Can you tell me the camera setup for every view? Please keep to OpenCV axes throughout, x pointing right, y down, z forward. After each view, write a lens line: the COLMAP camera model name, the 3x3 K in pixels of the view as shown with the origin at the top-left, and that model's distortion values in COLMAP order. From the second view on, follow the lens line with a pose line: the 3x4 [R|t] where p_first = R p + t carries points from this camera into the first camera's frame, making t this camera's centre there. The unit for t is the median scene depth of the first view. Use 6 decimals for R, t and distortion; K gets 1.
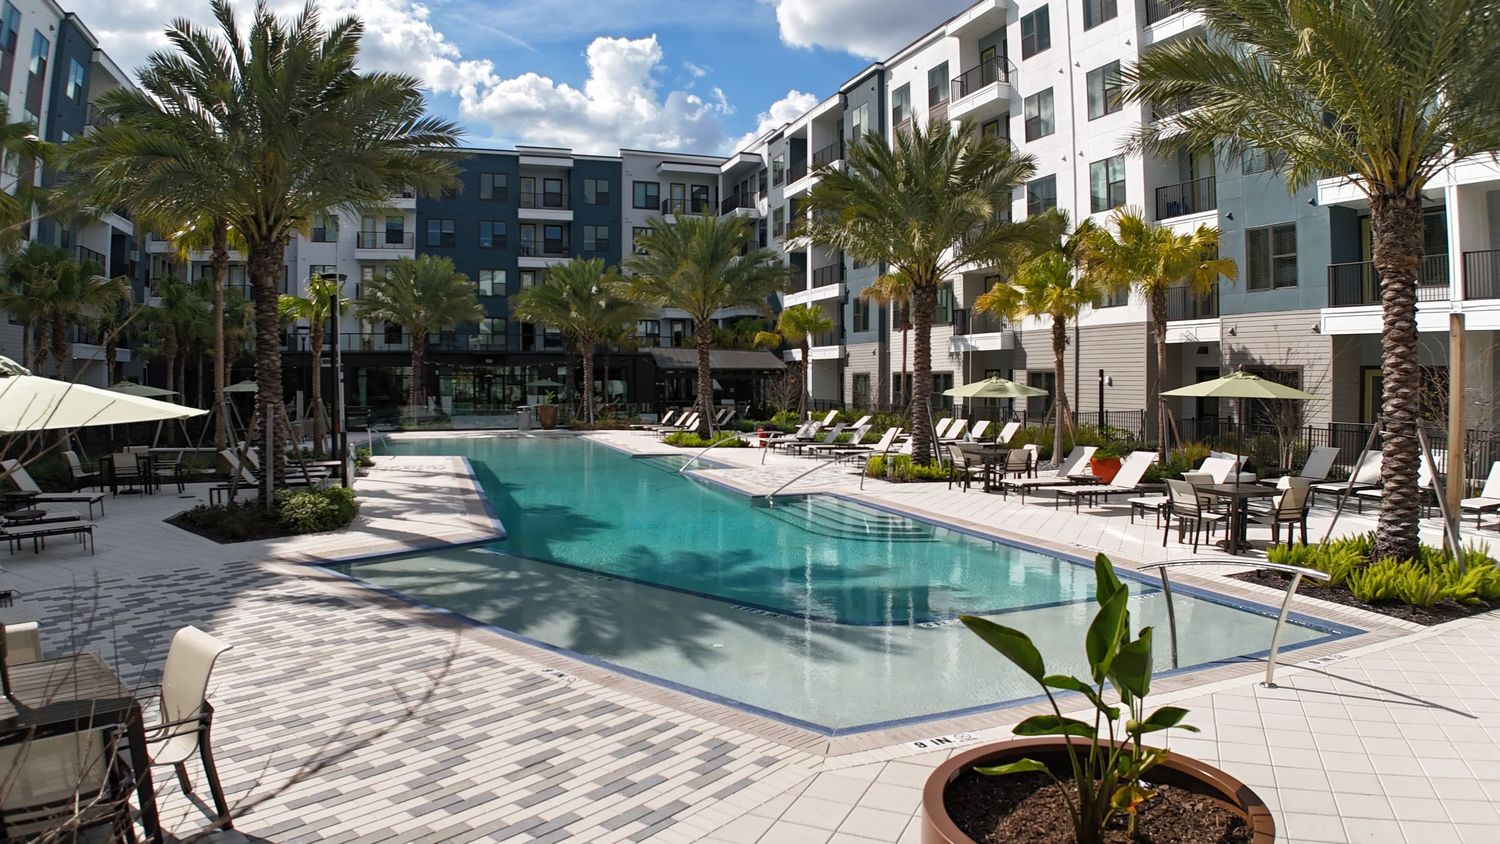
lens RADIAL K [[918.2, 0, 749.5], [0, 918.2, 431.5], [0, 0, 1]] dist [-0.187958, 0.023246]
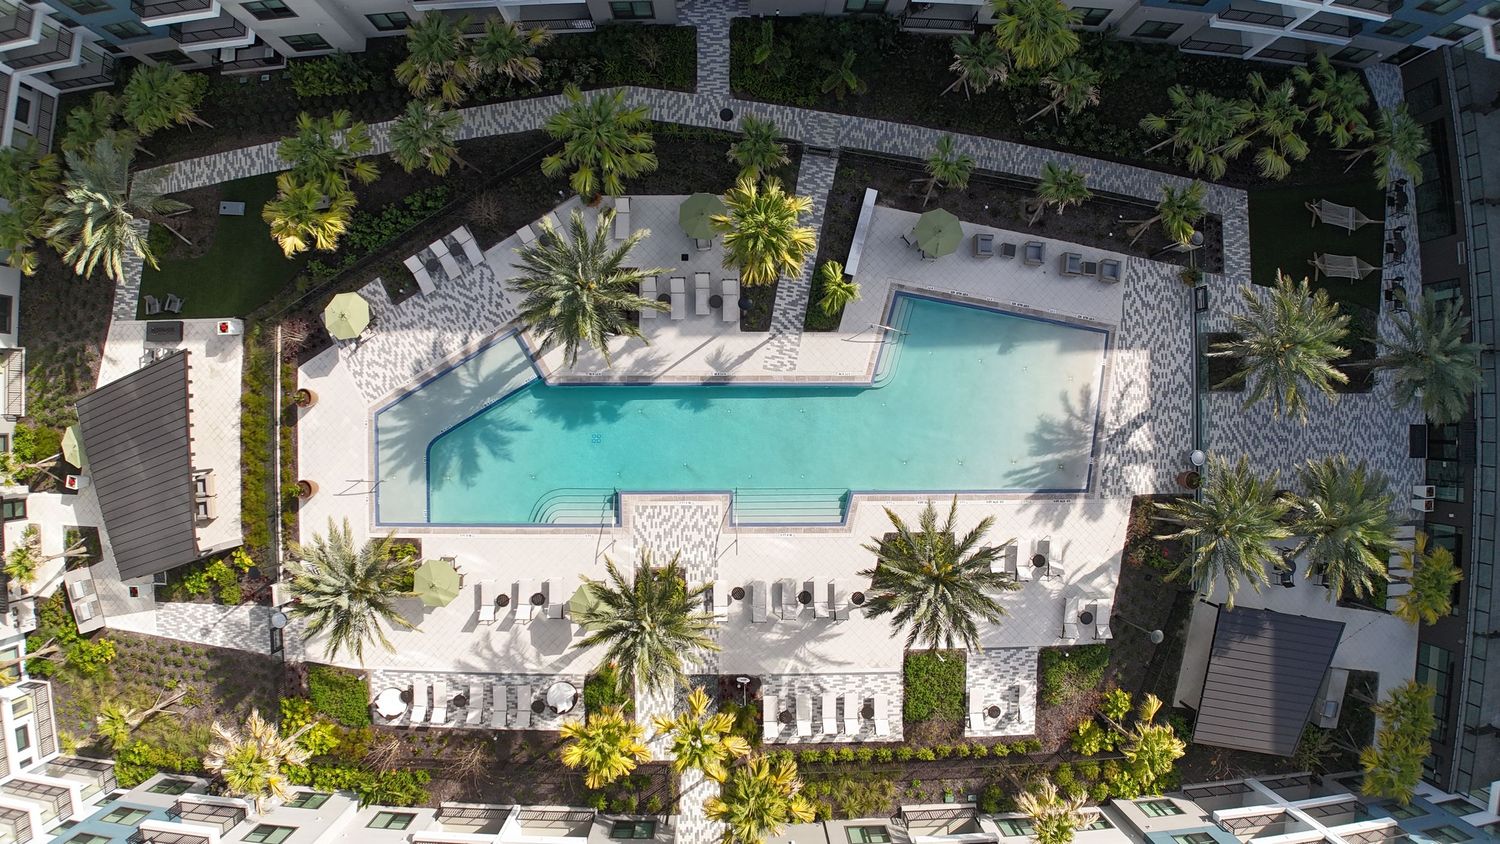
lens RADIAL K [[918.2, 0, 749.5], [0, 918.2, 431.5], [0, 0, 1]] dist [-0.187958, 0.023246]
pose [[-0.337899, 0.941155, -0.007225, -0.210287], [-0.056358, -0.012570, 0.998332, -1.983210], [0.939494, 0.337742, 0.057289, 0.970299]]
